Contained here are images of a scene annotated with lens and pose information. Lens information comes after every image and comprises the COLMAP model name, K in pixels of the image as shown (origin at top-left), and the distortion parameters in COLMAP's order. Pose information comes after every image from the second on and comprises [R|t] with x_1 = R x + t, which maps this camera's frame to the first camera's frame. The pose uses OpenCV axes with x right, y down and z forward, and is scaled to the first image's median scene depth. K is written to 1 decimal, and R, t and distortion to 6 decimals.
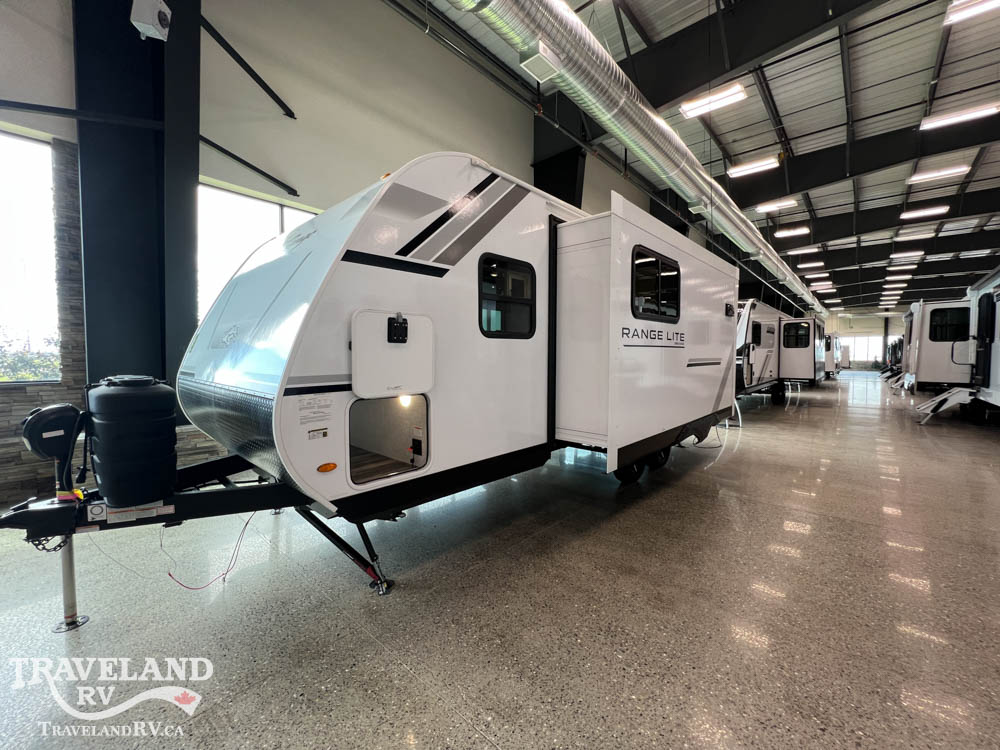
lens RADIAL K [[400.8, 0, 497.8], [0, 400.8, 374.1], [0, 0, 1]] dist [-0.001462, -0.000090]
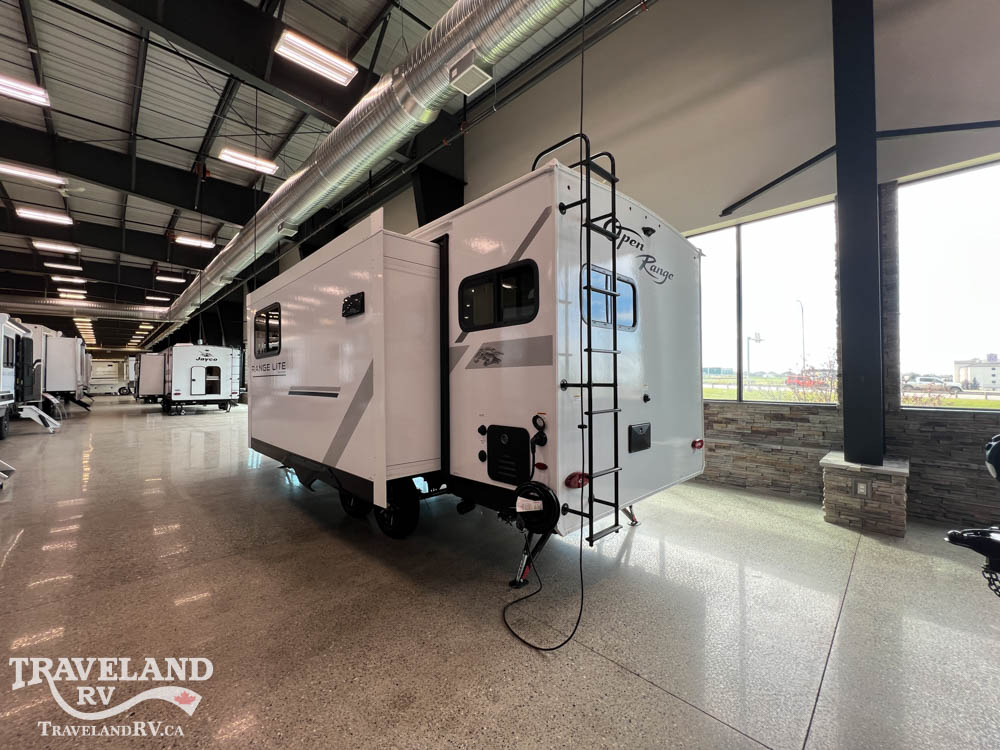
lens RADIAL K [[400.8, 0, 497.8], [0, 400.8, 374.1], [0, 0, 1]] dist [-0.001462, -0.000090]
pose [[-0.051672, -0.010258, -0.998611, 1.459083], [-0.038119, 0.999239, -0.008292, -0.081111], [0.997936, 0.037637, -0.052024, 1.587369]]
